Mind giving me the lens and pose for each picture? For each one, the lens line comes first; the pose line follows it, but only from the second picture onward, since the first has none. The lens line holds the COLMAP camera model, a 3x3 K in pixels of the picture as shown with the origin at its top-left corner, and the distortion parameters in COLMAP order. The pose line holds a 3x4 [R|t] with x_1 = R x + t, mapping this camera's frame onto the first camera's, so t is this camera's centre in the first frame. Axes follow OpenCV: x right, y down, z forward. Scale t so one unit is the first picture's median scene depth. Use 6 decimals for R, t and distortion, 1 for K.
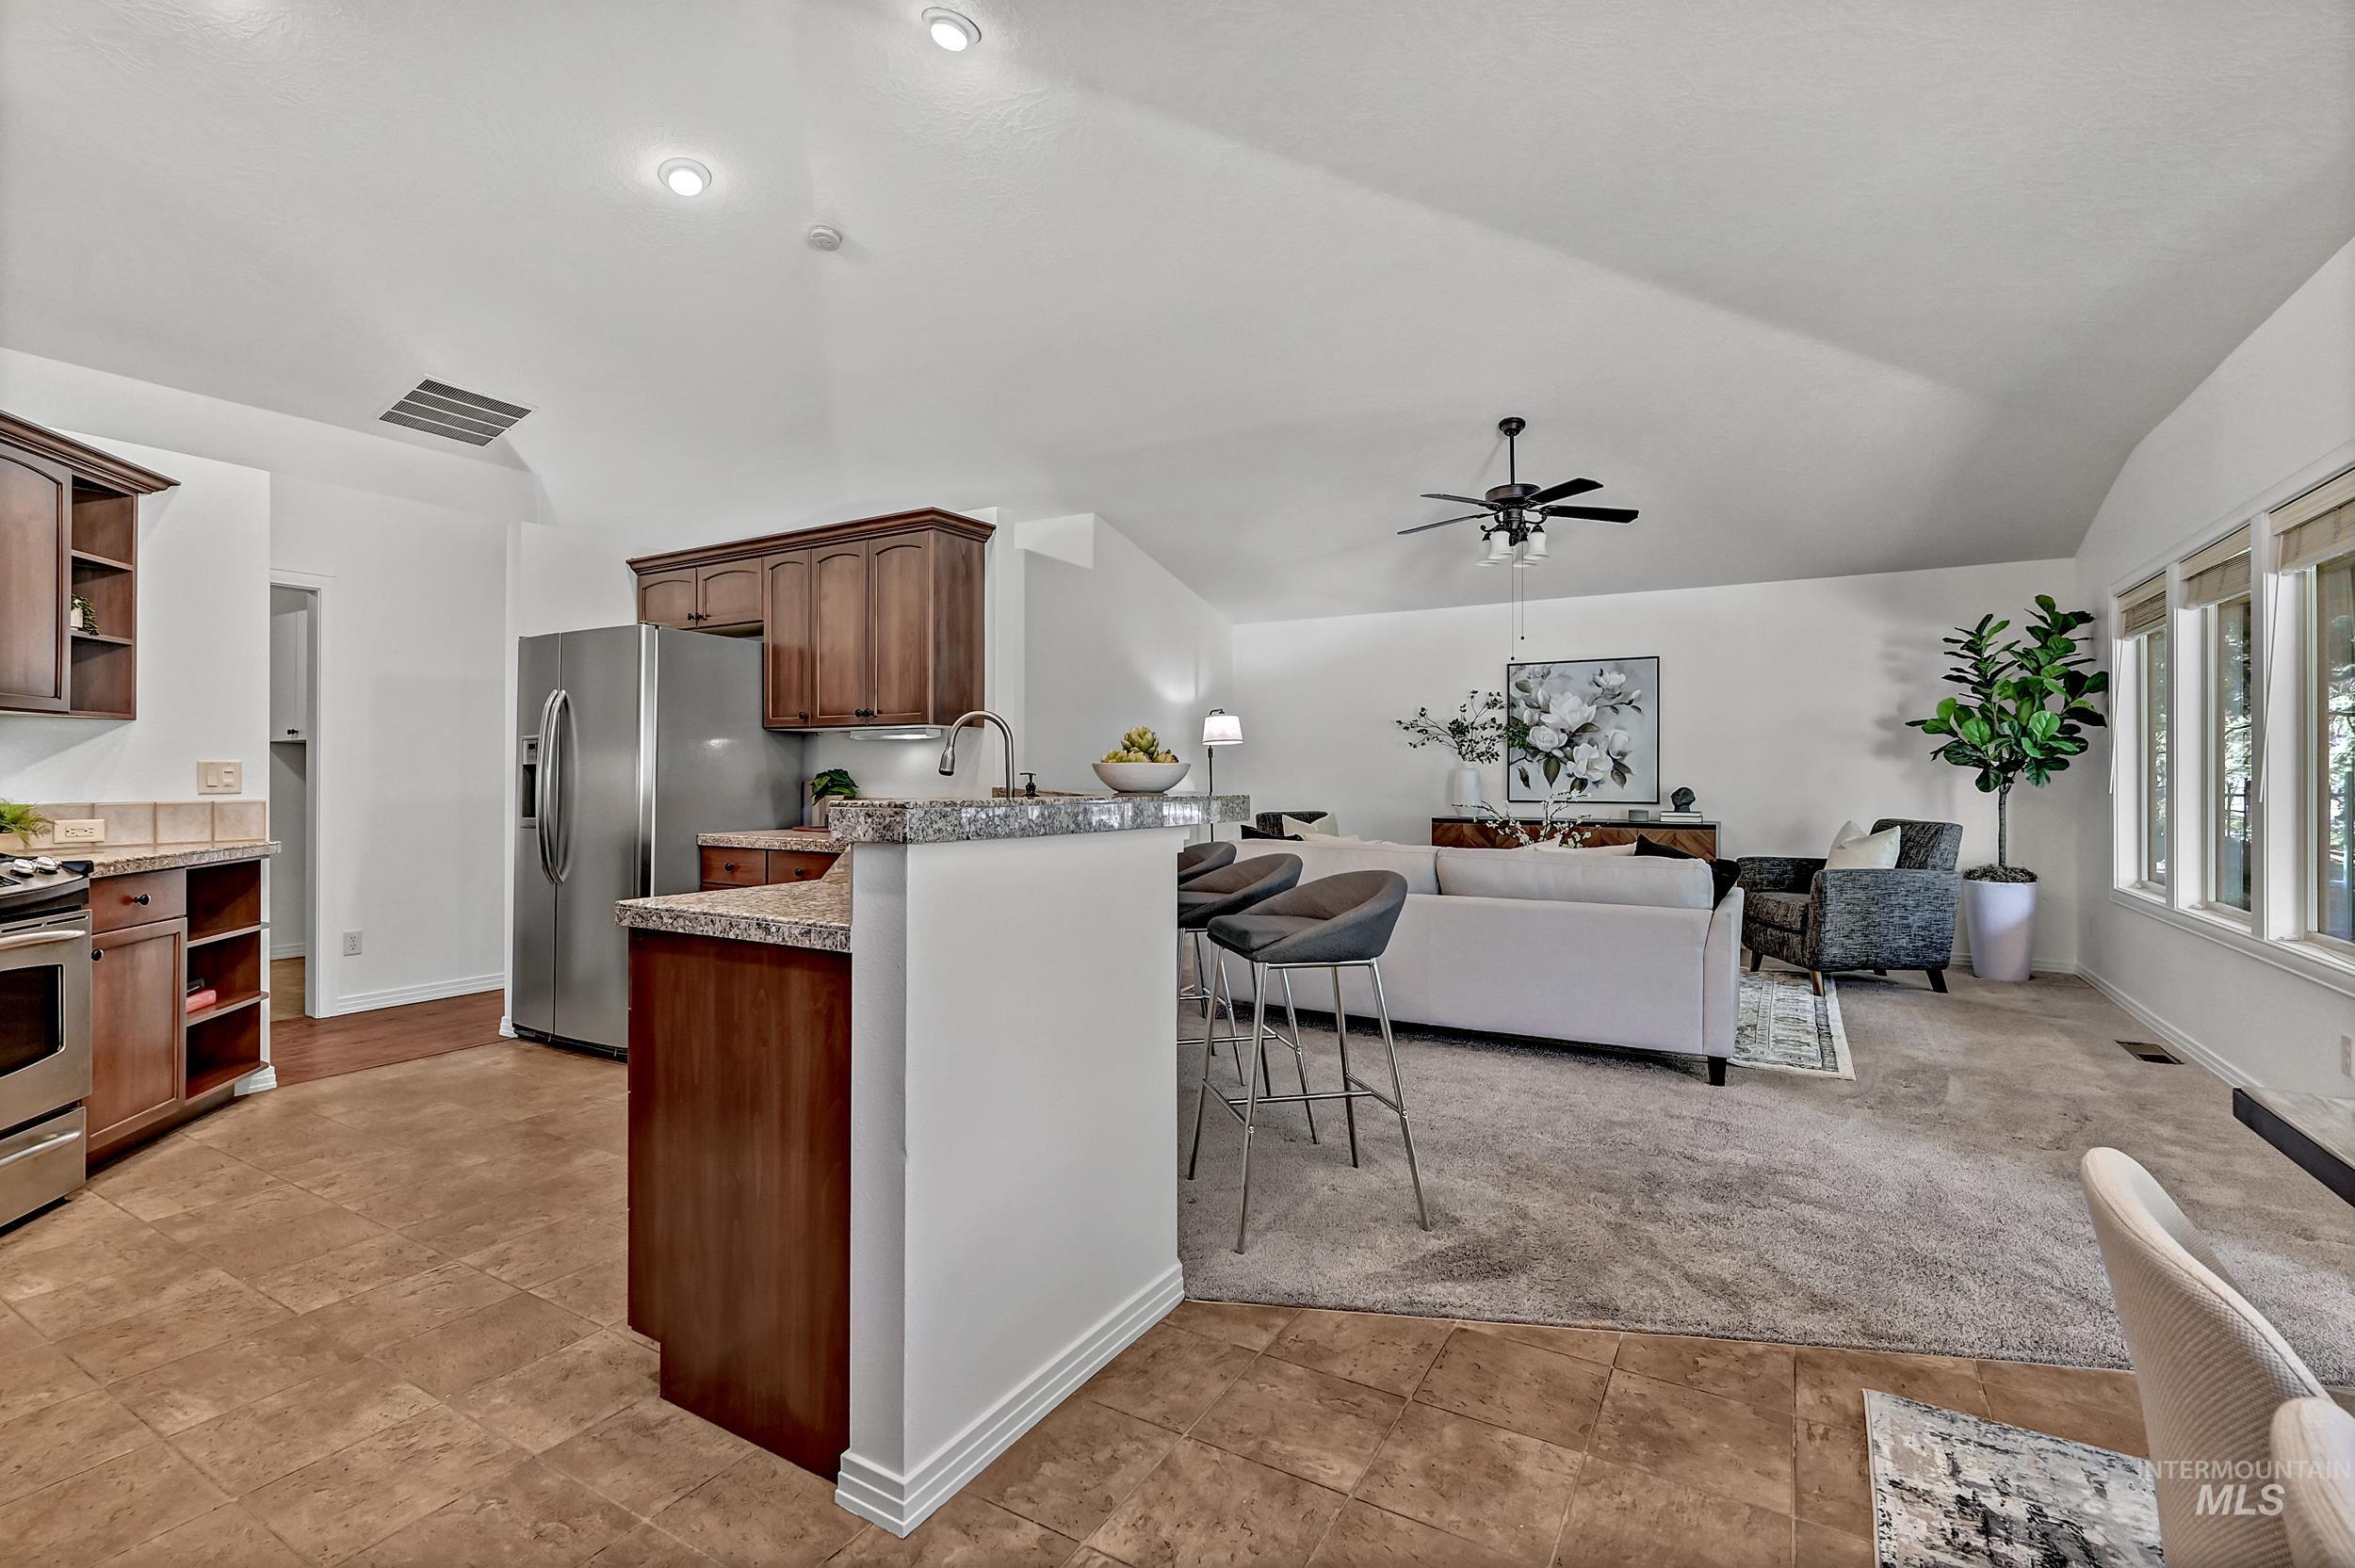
lens RADIAL K [[1080.6, 0, 1176.6], [0, 1080.6, 756.2], [0, 0, 1]] dist [0.001006, 0.002828]
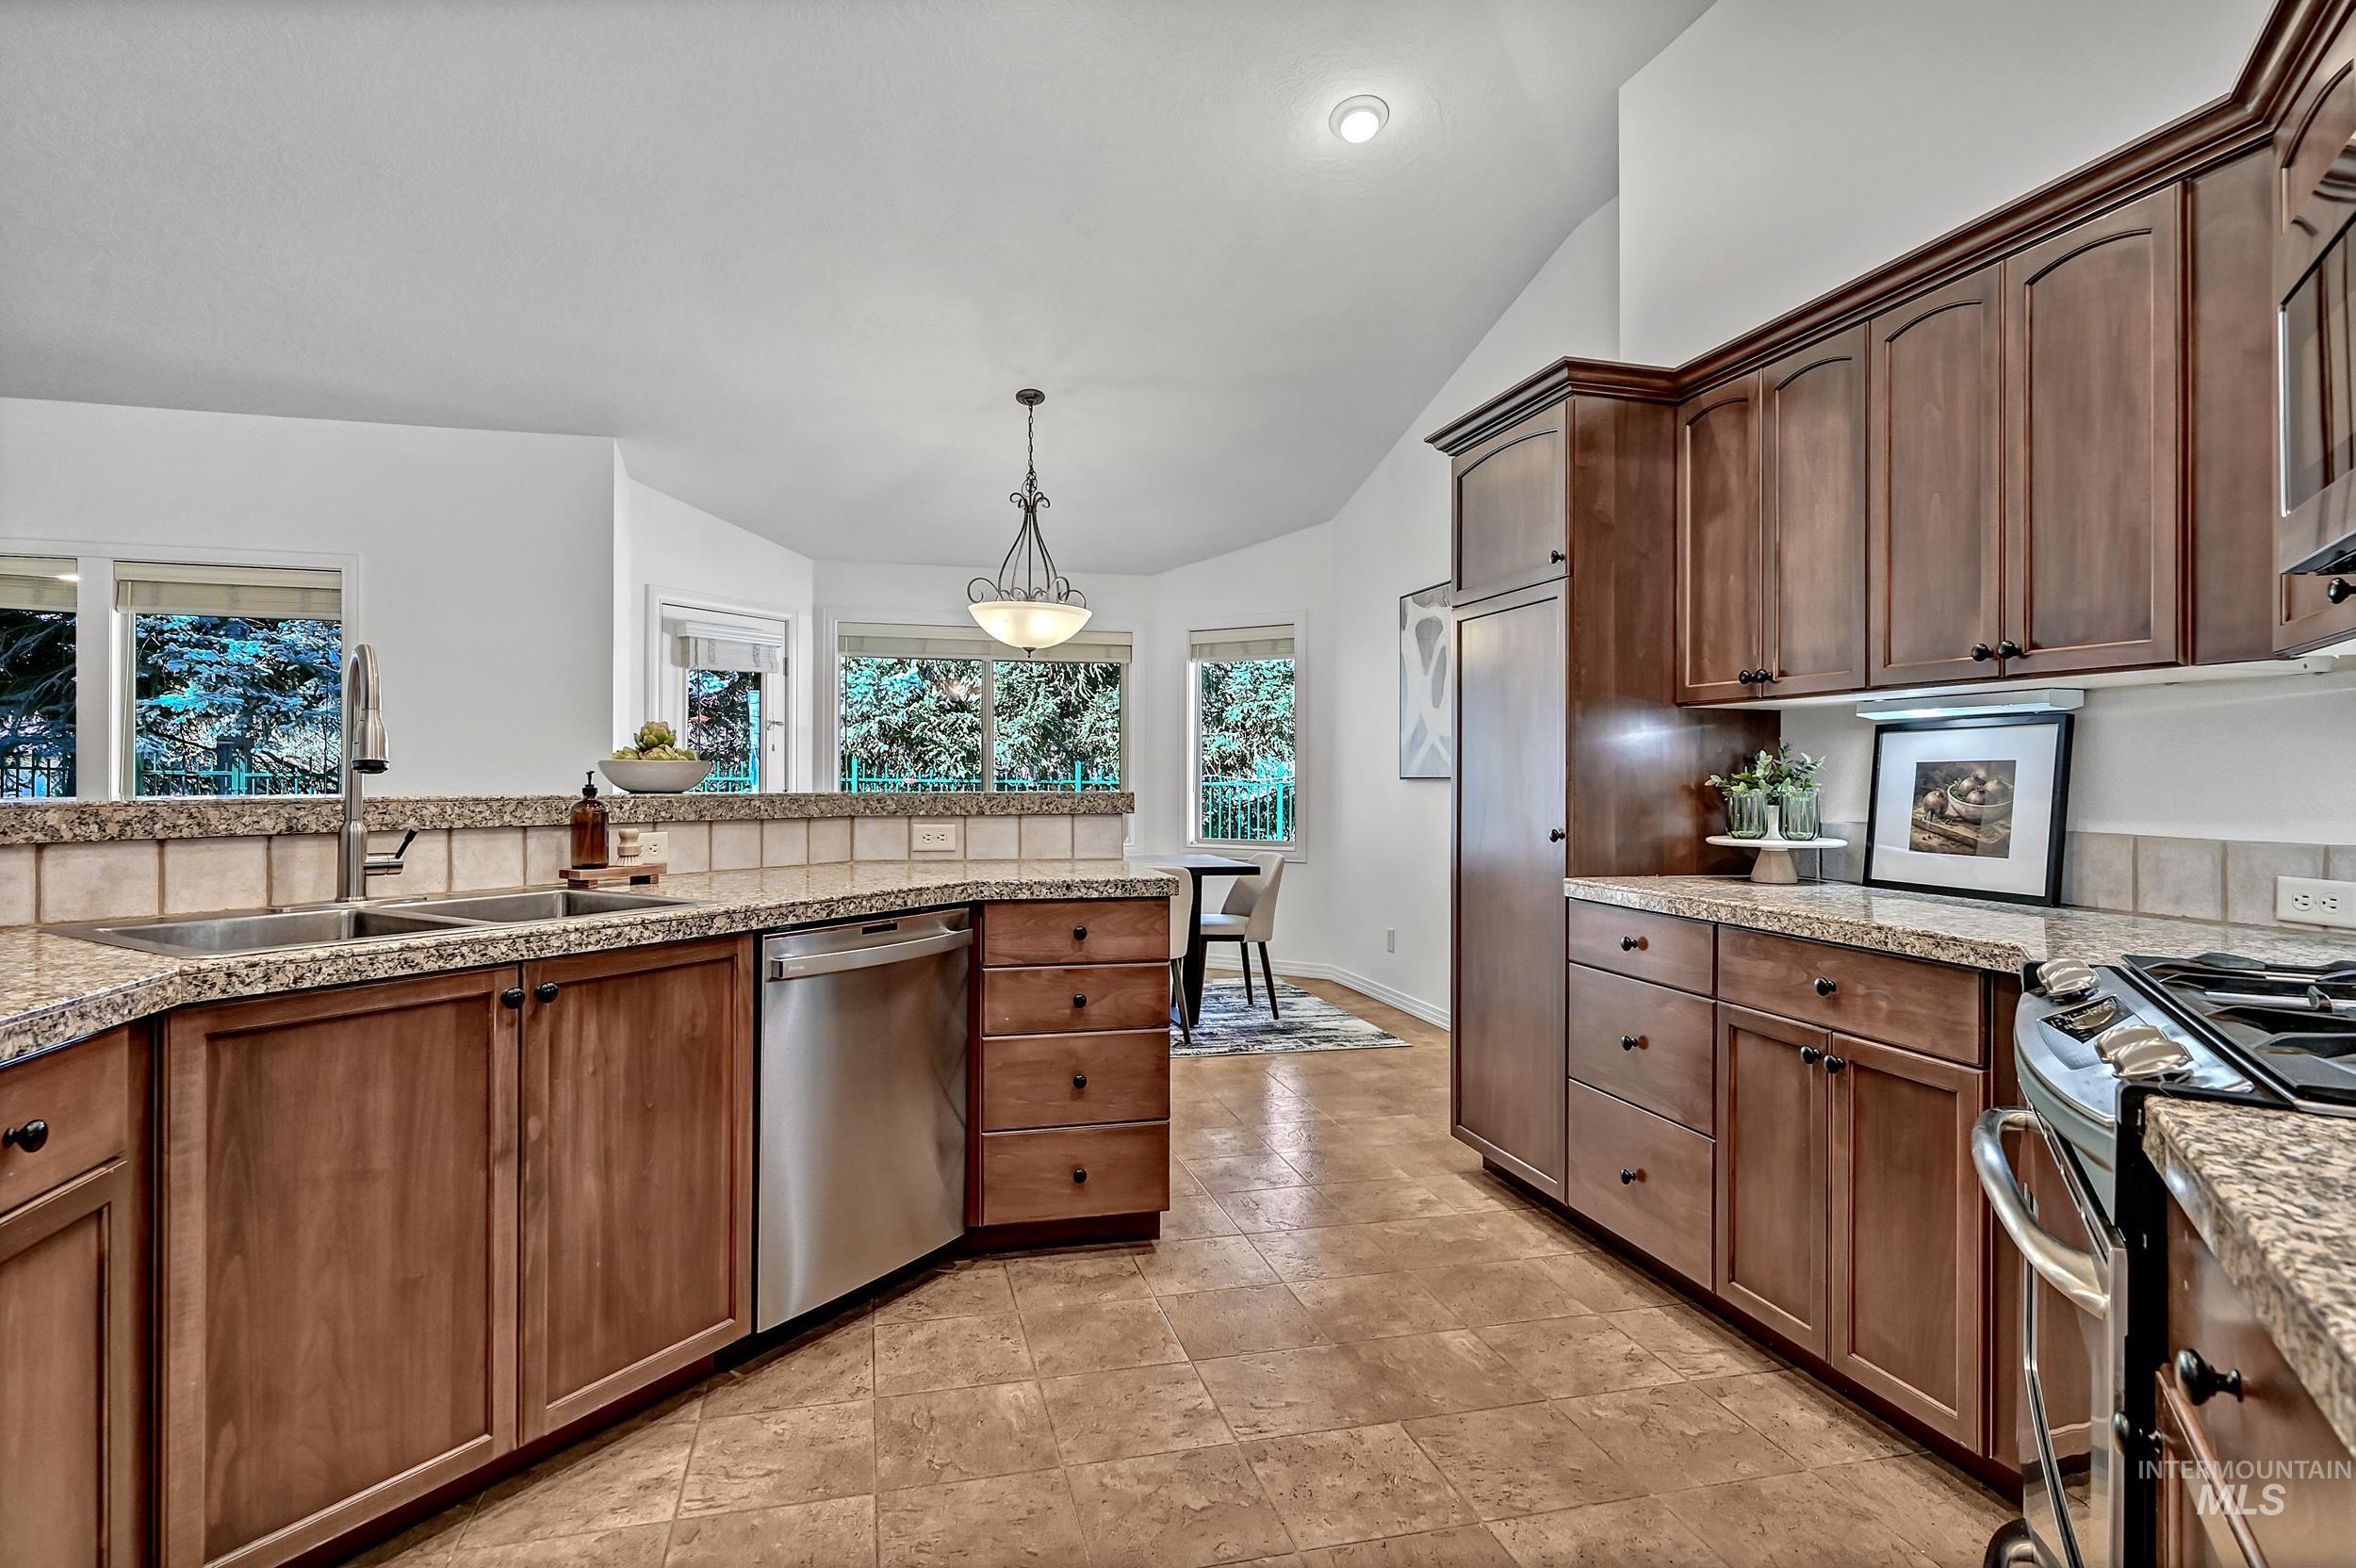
lens RADIAL K [[1184.4, 0, 1191.3], [0, 1184.4, 774.3], [0, 0, 1]] dist [-0.020811, -0.000851]
pose [[-0.719564, -0.002279, 0.694422, -0.623093], [-0.018821, 0.999691, -0.016221, 0.015567], [-0.694171, -0.024741, -0.719385, 0.836578]]
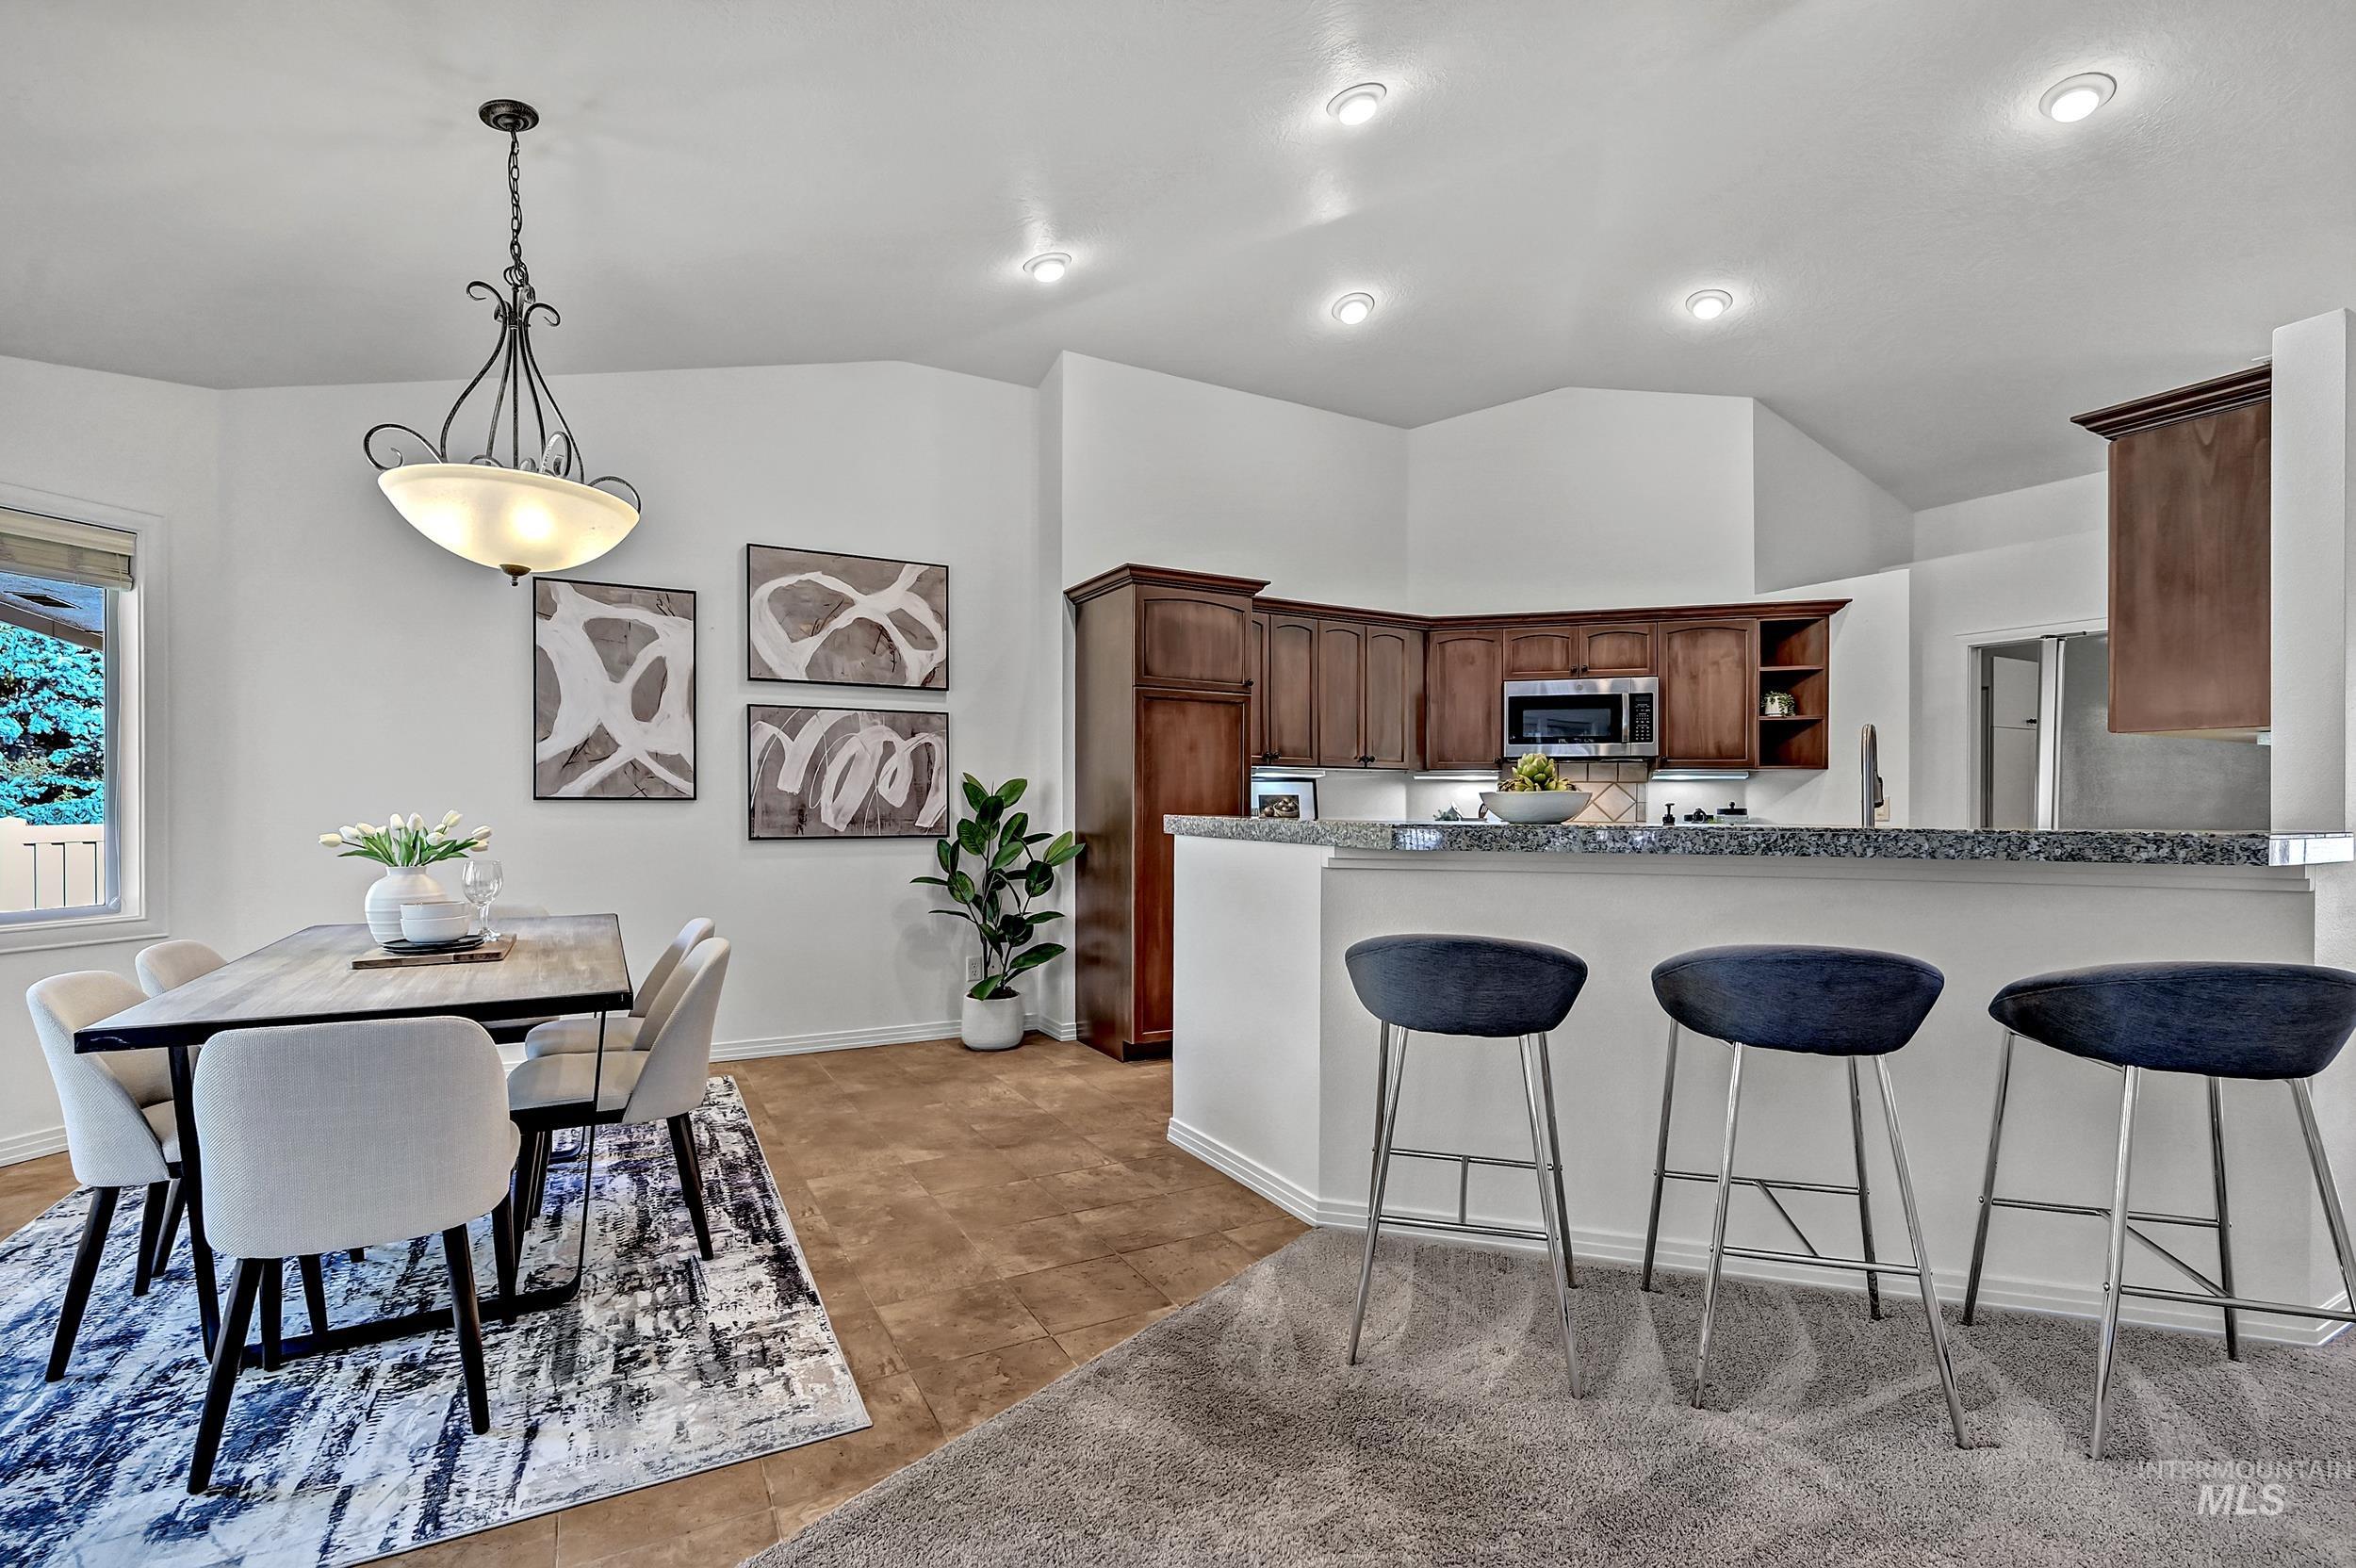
lens RADIAL K [[1053.9, 0, 1163.7], [0, 1053.9, 801.0], [0, 0, 1]] dist [-0.003411, 0.001433]
pose [[-0.523524, -0.002657, -0.852007, 0.550245], [0.010503, 0.999899, -0.009572, 0.011653], [0.851946, -0.013960, -0.523443, 0.727215]]
